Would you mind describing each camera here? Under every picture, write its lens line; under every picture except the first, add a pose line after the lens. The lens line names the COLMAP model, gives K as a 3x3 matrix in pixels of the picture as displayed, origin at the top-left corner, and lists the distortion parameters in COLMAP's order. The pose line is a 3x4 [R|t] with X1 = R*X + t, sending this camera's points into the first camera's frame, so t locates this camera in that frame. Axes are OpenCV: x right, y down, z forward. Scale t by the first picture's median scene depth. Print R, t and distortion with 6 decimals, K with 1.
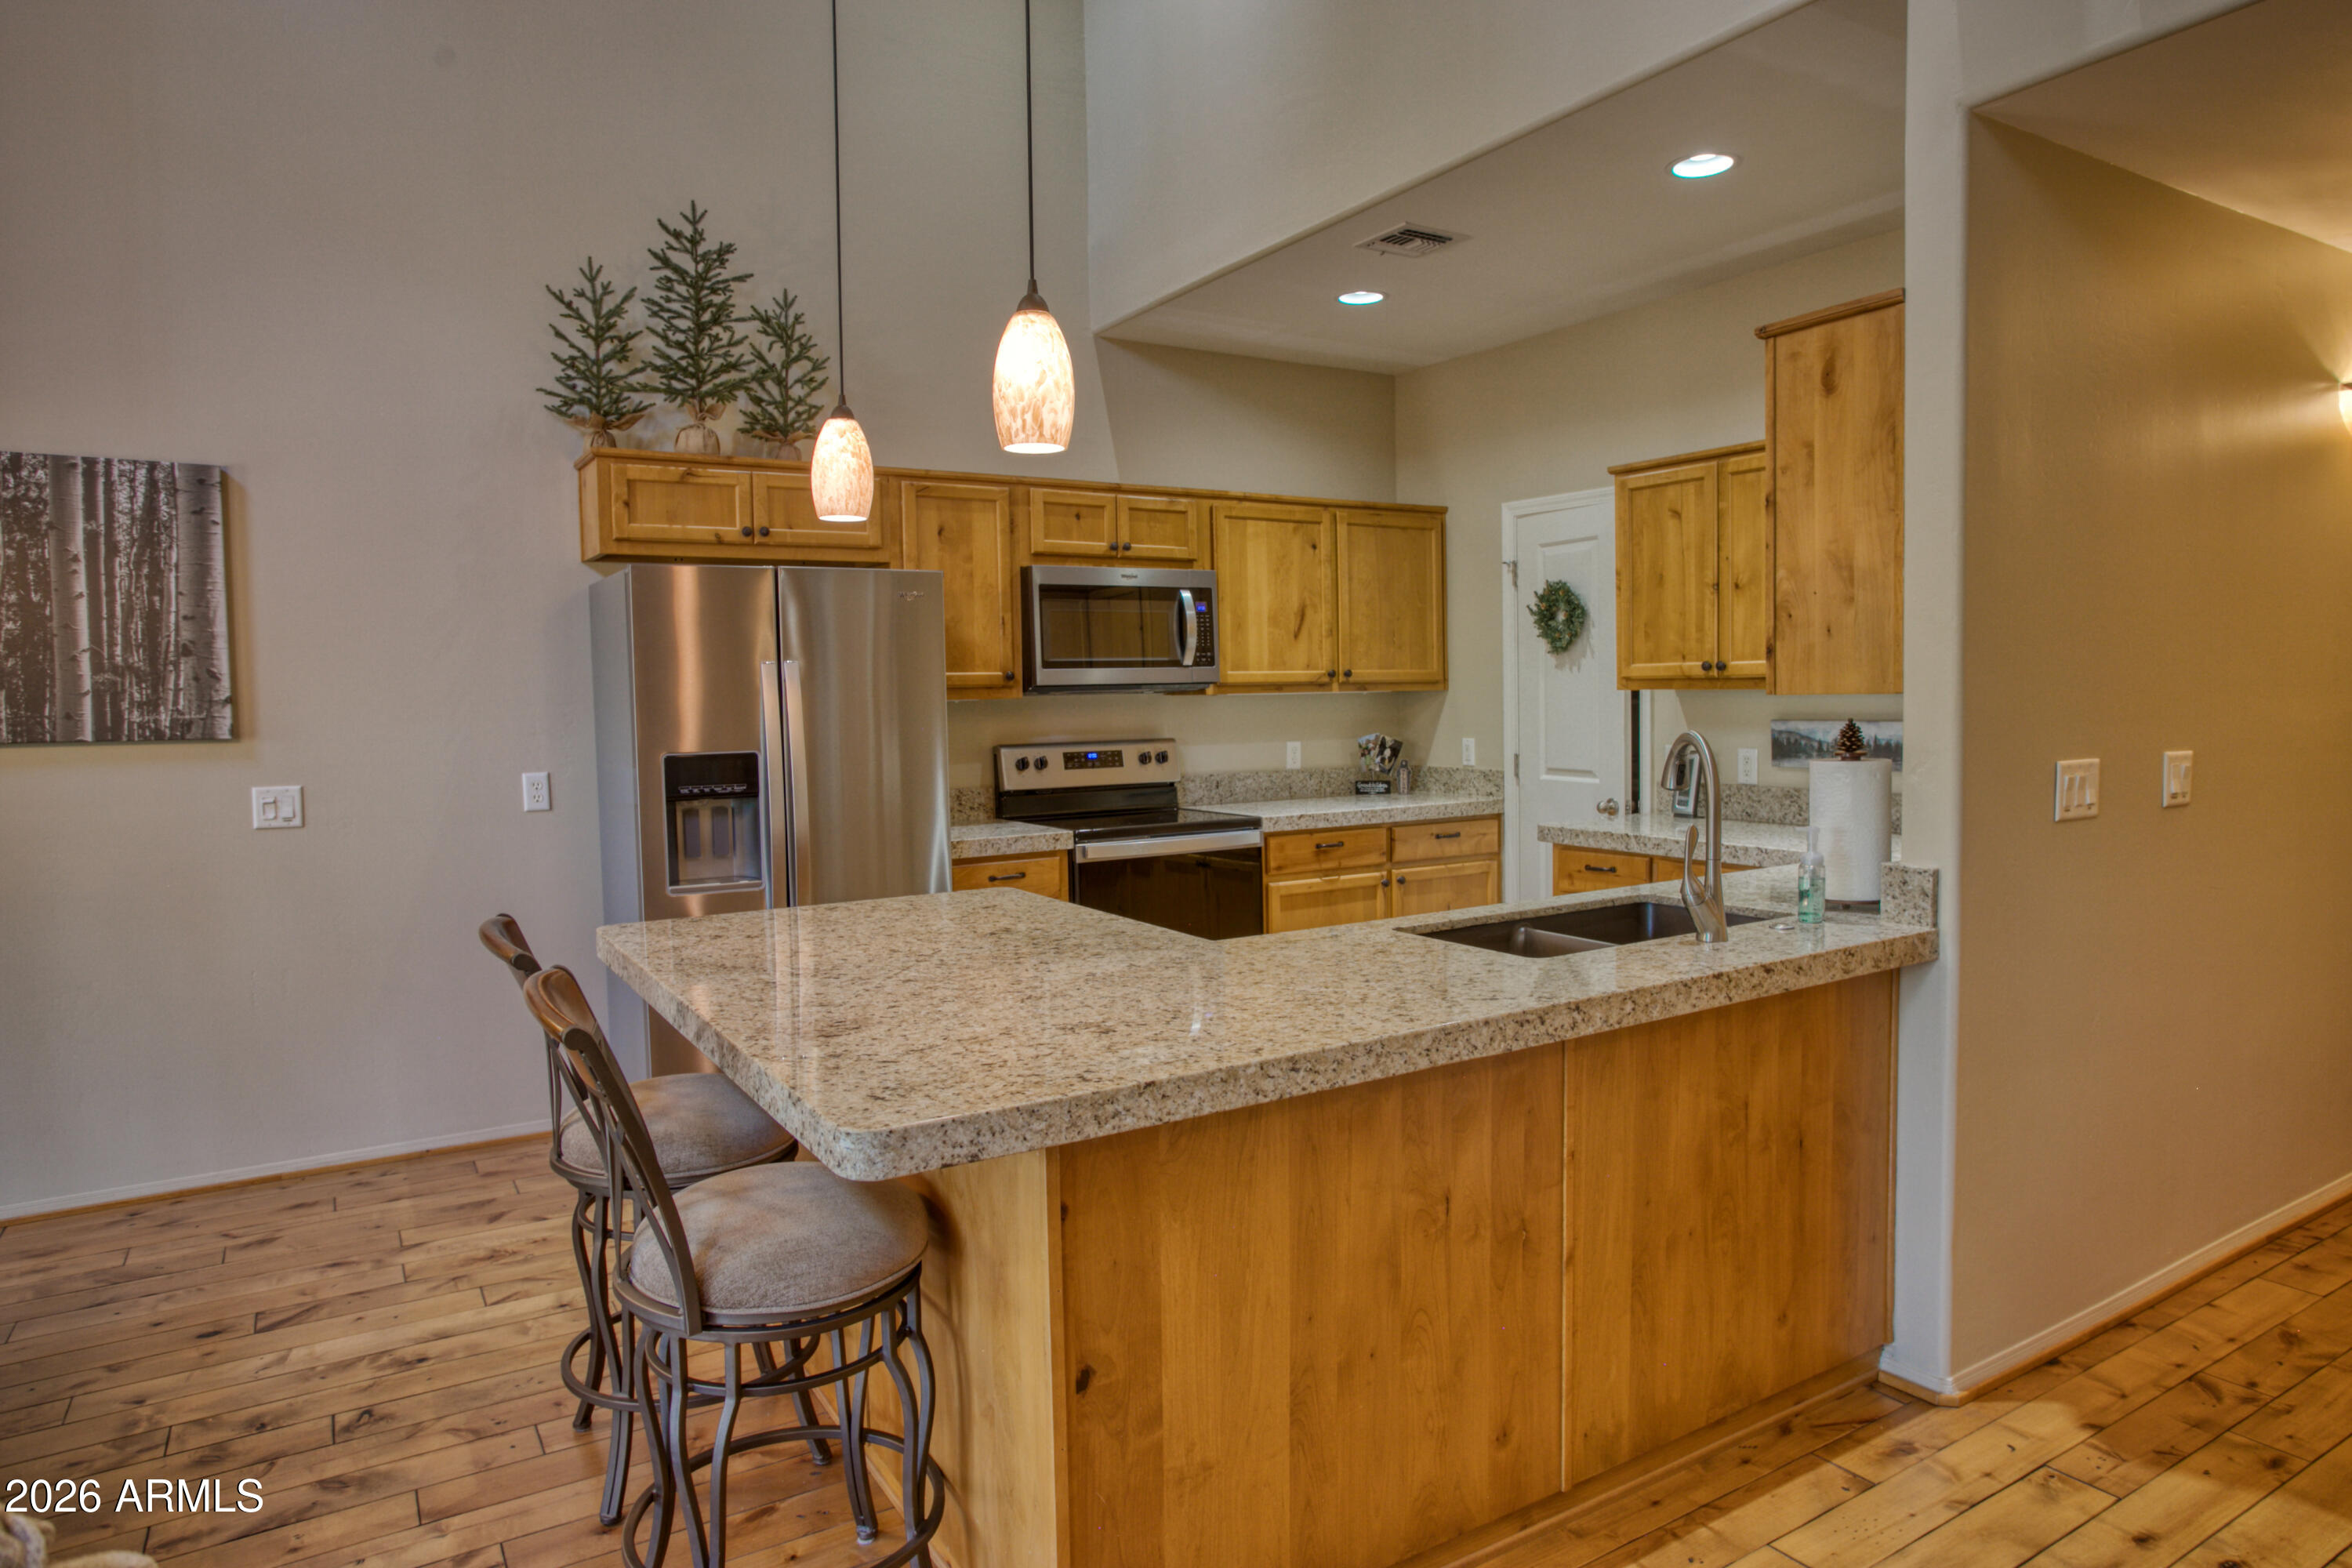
lens RADIAL K [[1422.1, 0, 1186.0], [0, 1422.1, 777.1], [0, 0, 1]] dist [-0.034874, 0.013447]
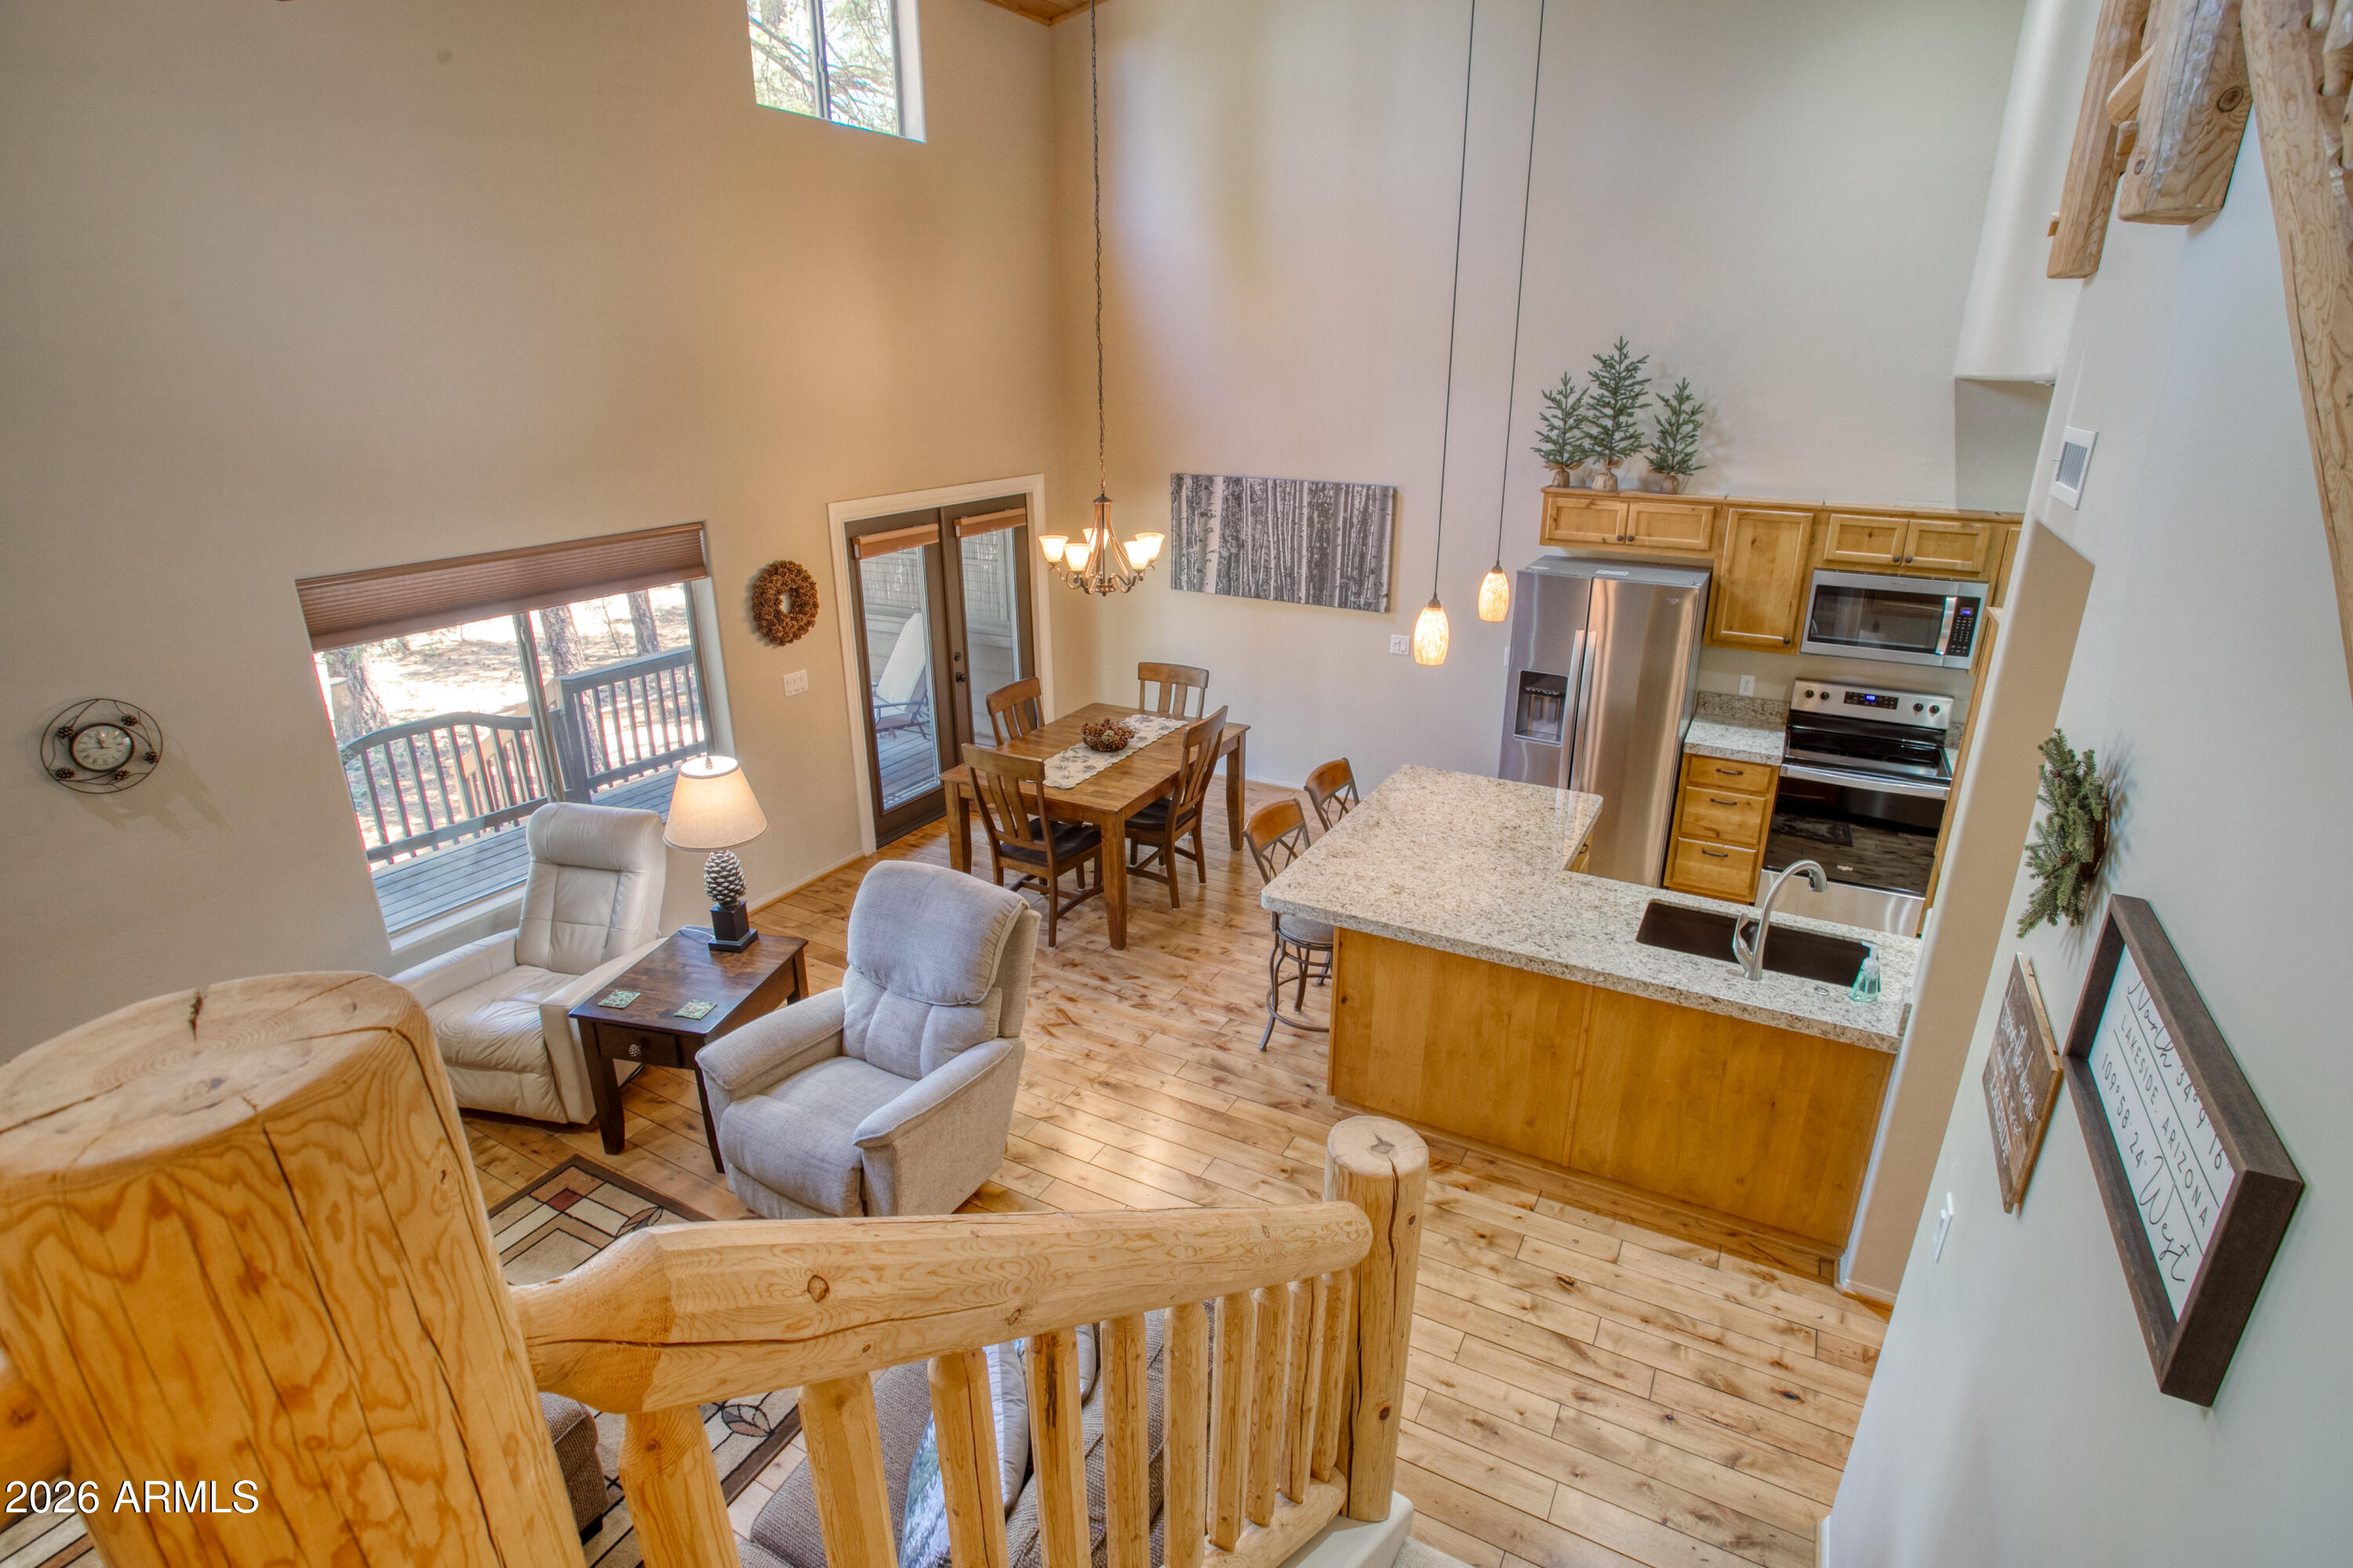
lens RADIAL K [[1170.9, 0, 1171.4], [0, 1170.9, 770.2], [0, 0, 1]] dist [-0.058262, 0.014407]
pose [[0.481137, 0.307415, -0.820977, 0.674191], [-0.059220, 0.945757, 0.319432, -0.327092], [0.874643, -0.105072, 0.473244, -0.170675]]
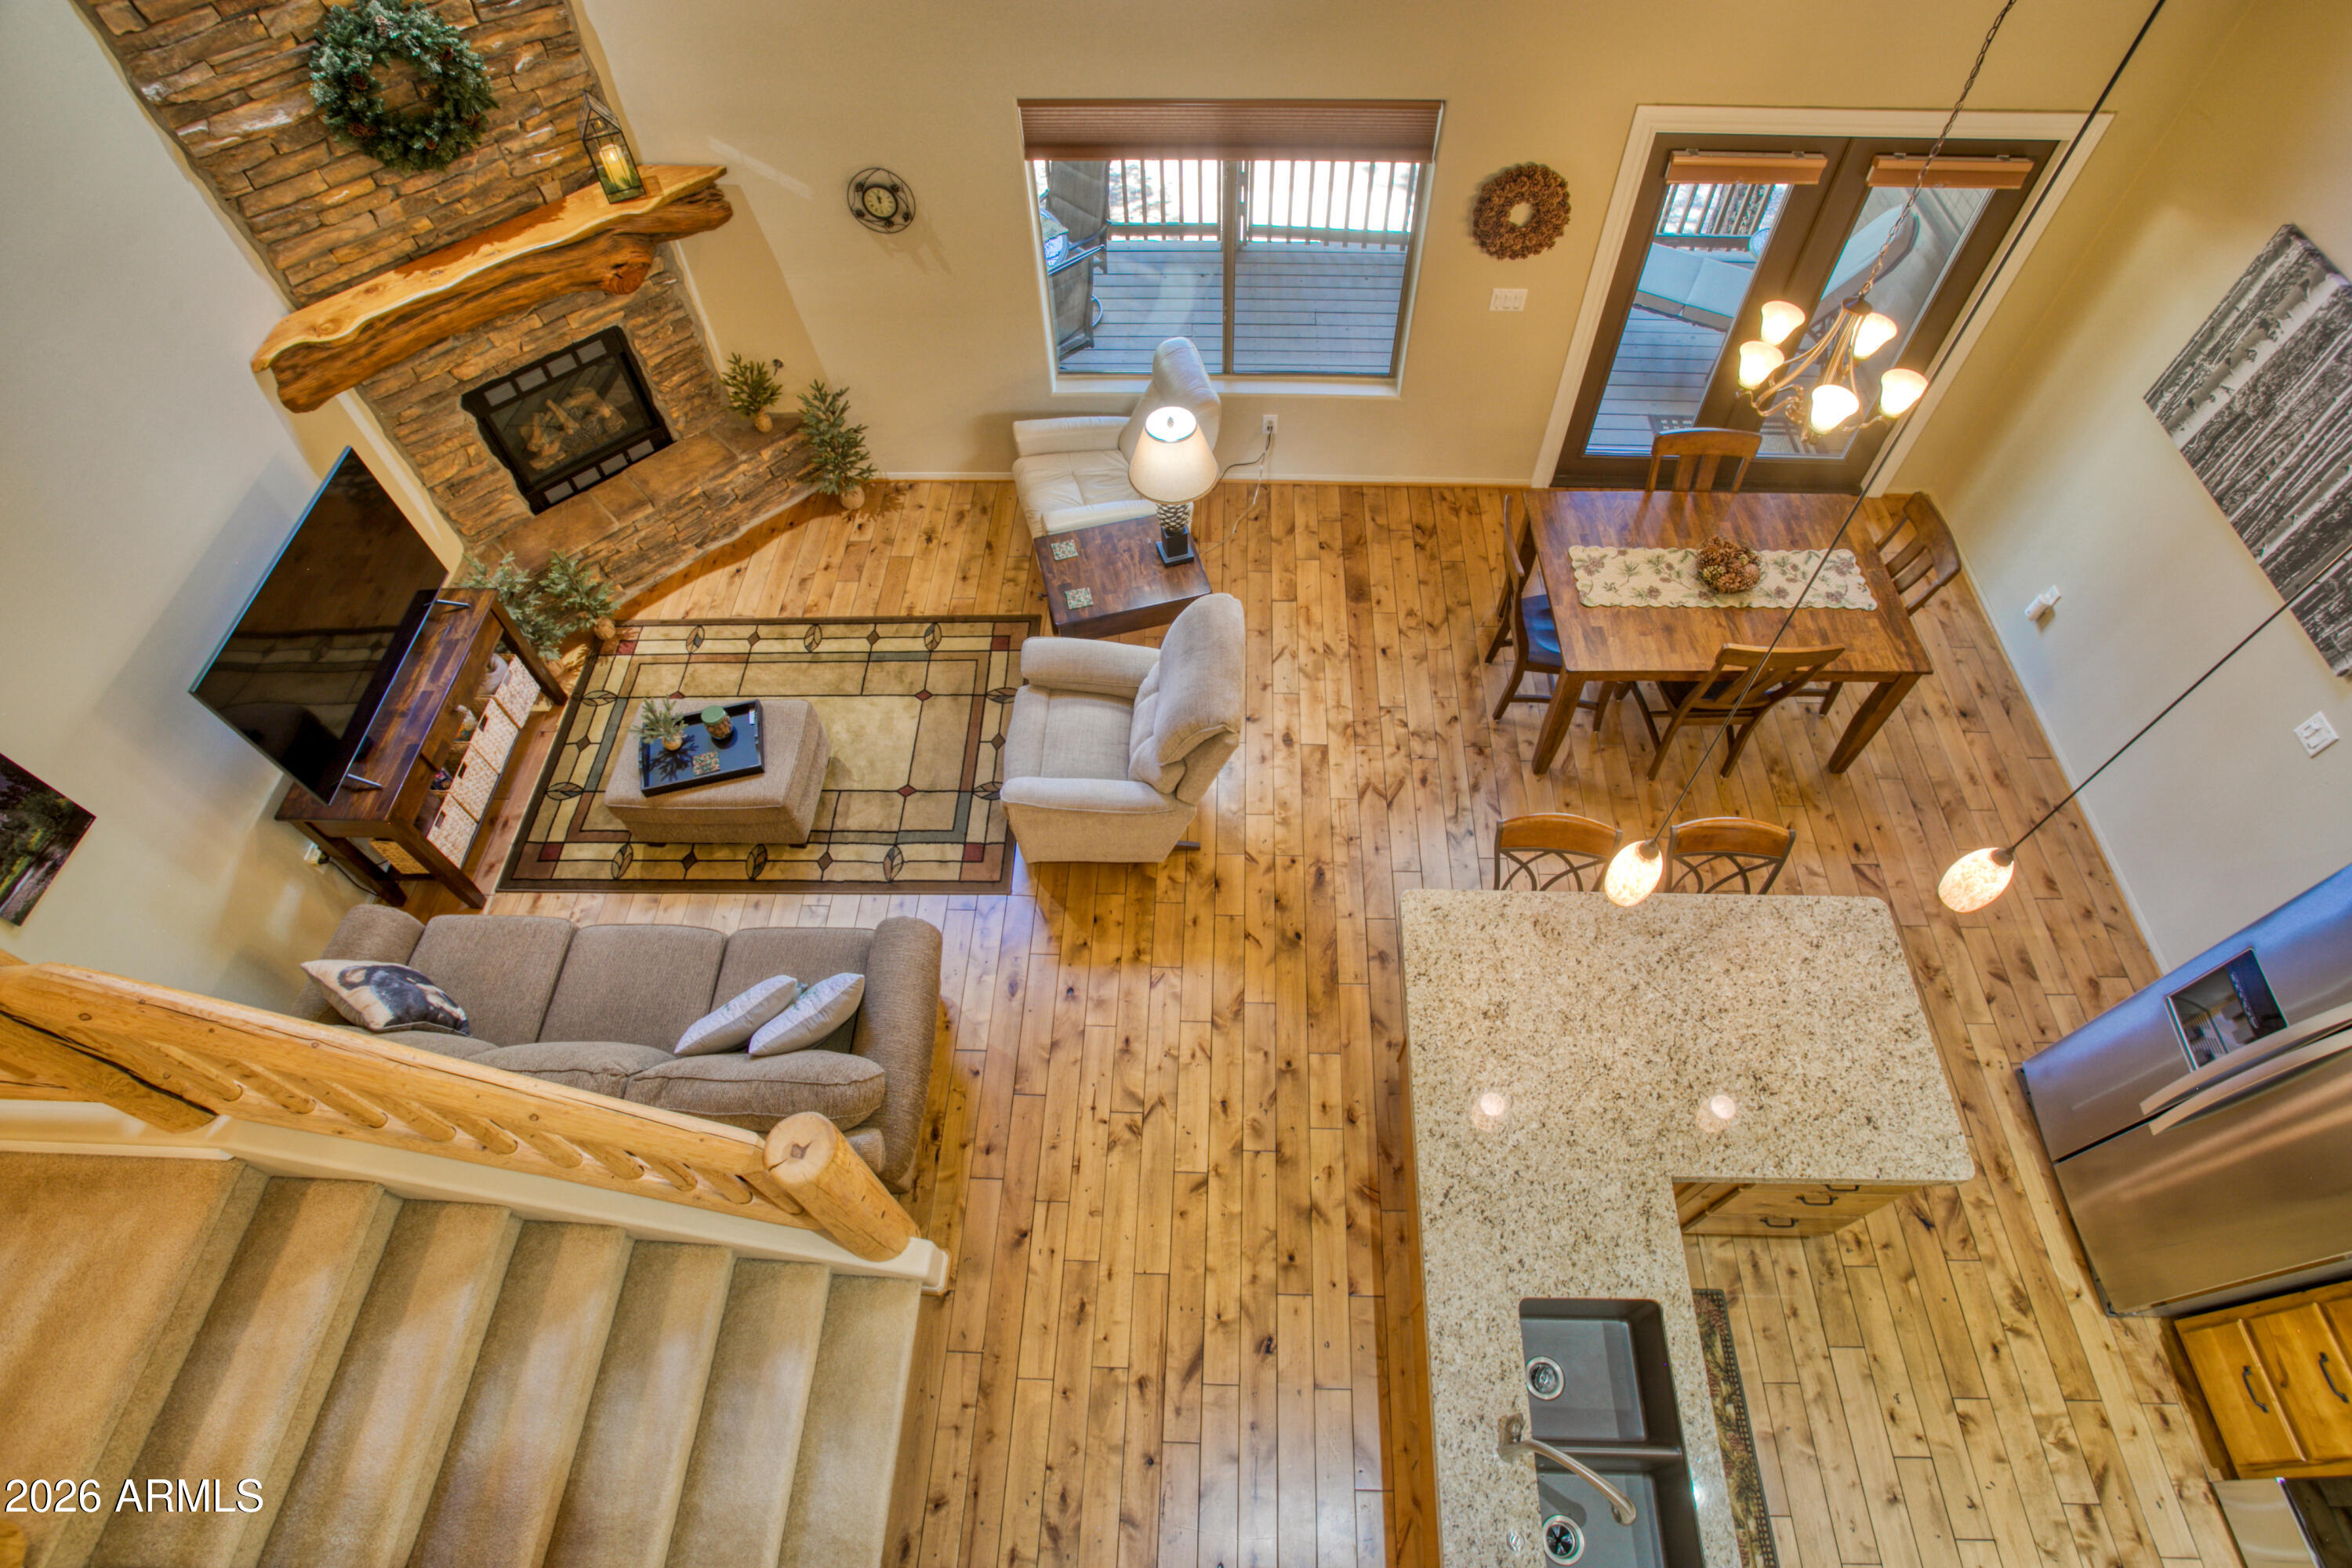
lens RADIAL K [[1170.4, 0, 1142.8], [0, 1170.4, 757.4], [0, 0, 1]] dist [-0.058262, 0.014407]
pose [[-0.571355, 0.691118, -0.442617, 0.368400], [0.002810, 0.540958, 0.841045, -0.744468], [0.820698, 0.479292, -0.311021, 0.433210]]
